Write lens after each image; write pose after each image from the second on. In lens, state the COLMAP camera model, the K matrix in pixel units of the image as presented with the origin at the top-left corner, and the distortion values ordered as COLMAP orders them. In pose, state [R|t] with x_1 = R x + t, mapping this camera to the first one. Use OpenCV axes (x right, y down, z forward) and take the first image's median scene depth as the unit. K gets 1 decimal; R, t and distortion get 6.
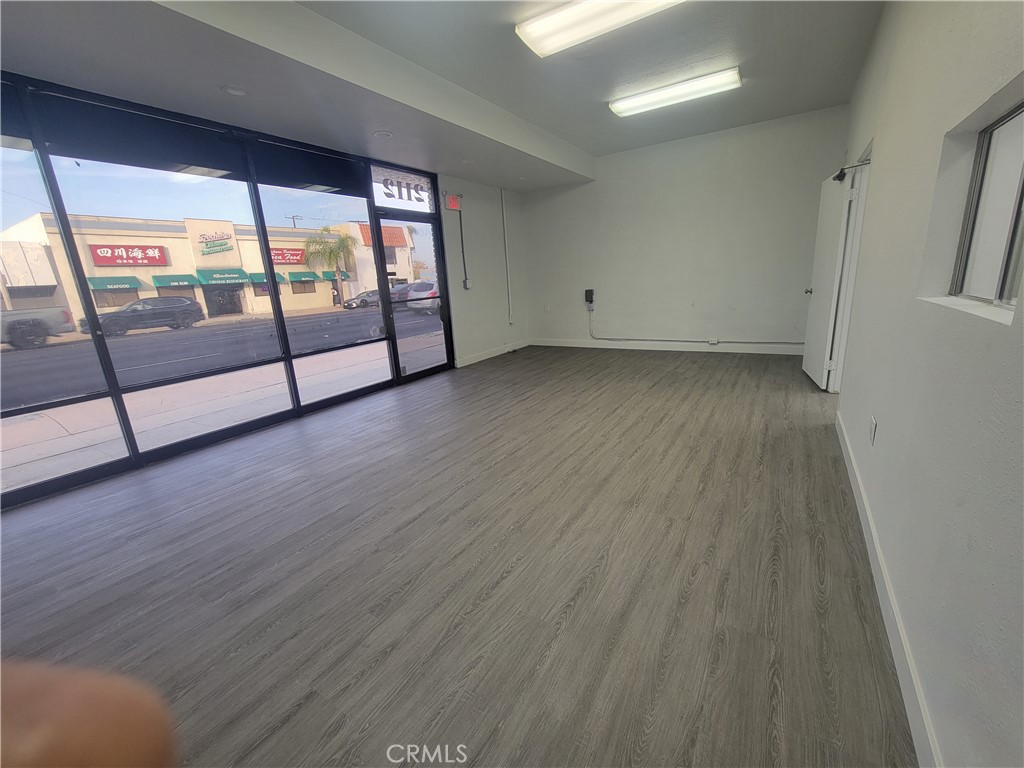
lens RADIAL K [[420.6, 0, 515.6], [0, 420.6, 384.7], [0, 0, 1]] dist [-0.001150, -0.000245]
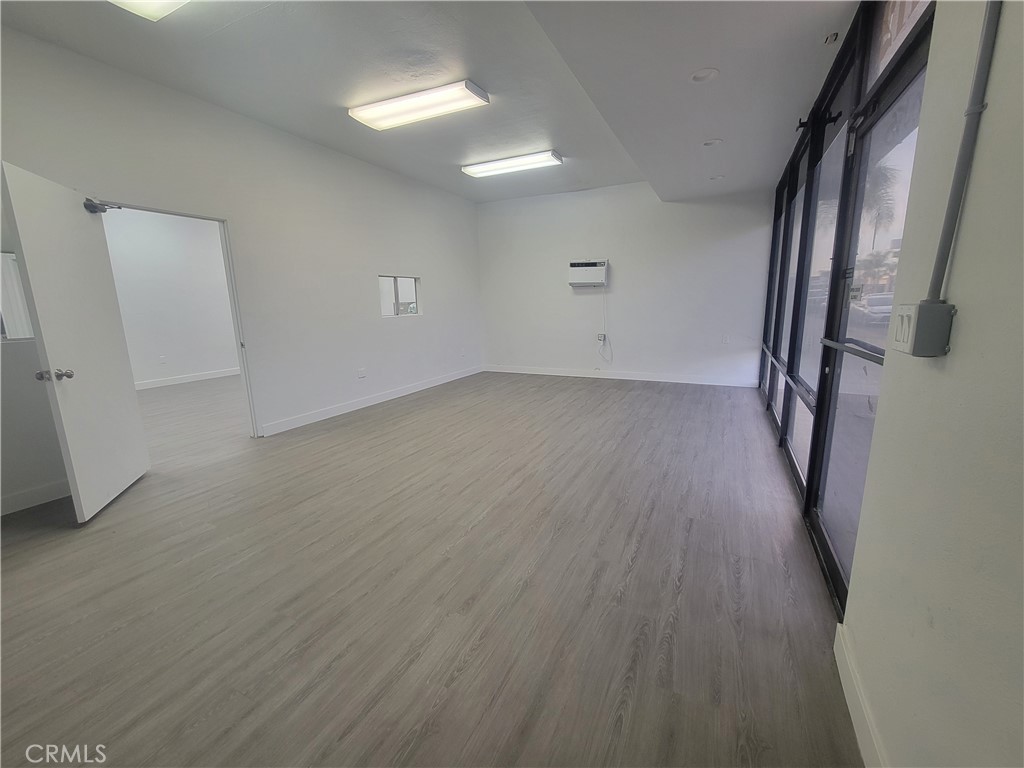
lens RADIAL K [[417.3, 0, 519.7], [0, 417.3, 382.1], [0, 0, 1]] dist [0.000111, -0.000611]
pose [[-0.990053, 0.098149, -0.100805, 0.076510], [0.044958, 0.899614, 0.434366, -0.417579], [0.133318, 0.425514, -0.895078, 1.592858]]
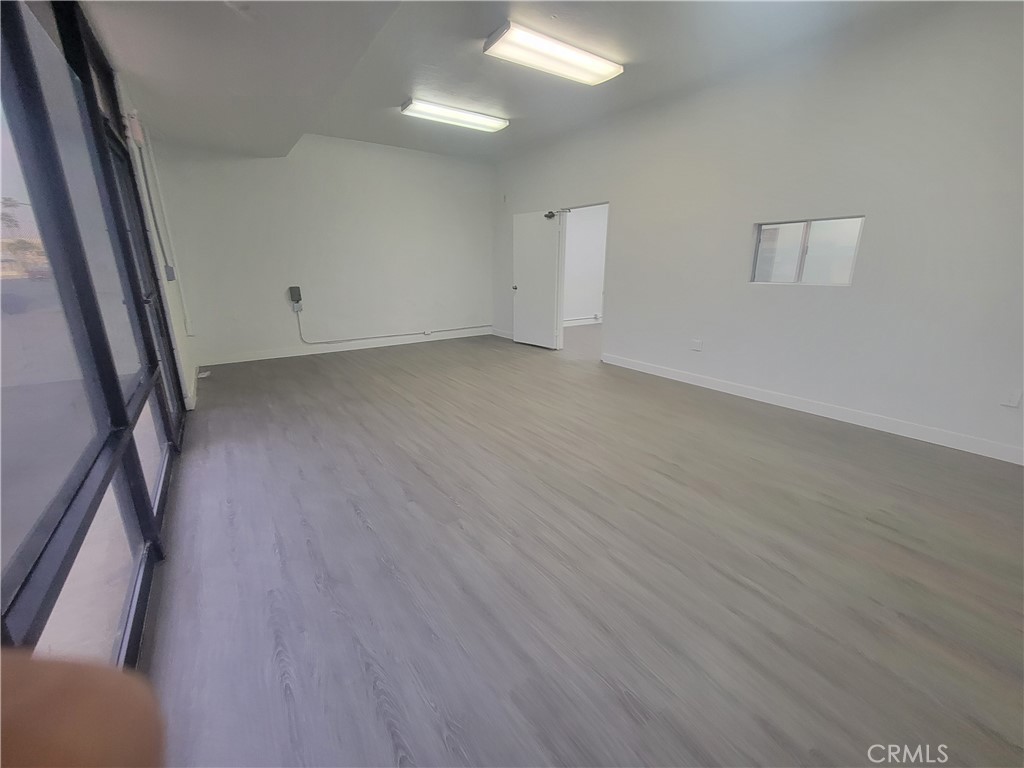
lens RADIAL K [[417.3, 0, 519.7], [0, 417.3, 382.1], [0, 0, 1]] dist [0.000111, -0.000611]
pose [[0.371208, -0.191685, 0.908549, -0.712137], [0.209506, 0.970519, 0.119161, -0.074064], [-0.904606, 0.146113, 0.400424, 0.461542]]
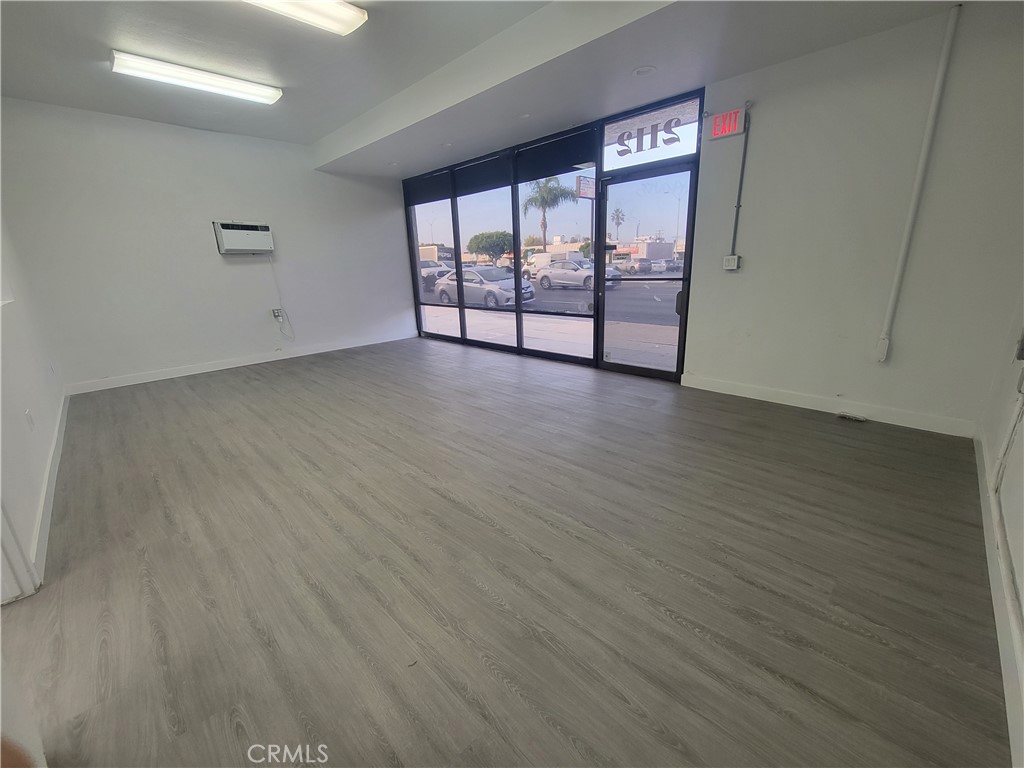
lens RADIAL K [[417.3, 0, 519.7], [0, 417.3, 382.1], [0, 0, 1]] dist [0.000111, -0.000611]
pose [[-0.209975, 0.331484, -0.919798, 0.767233], [-0.200075, 0.906294, 0.372291, -0.346940], [0.957016, 0.262201, -0.123977, 1.174226]]
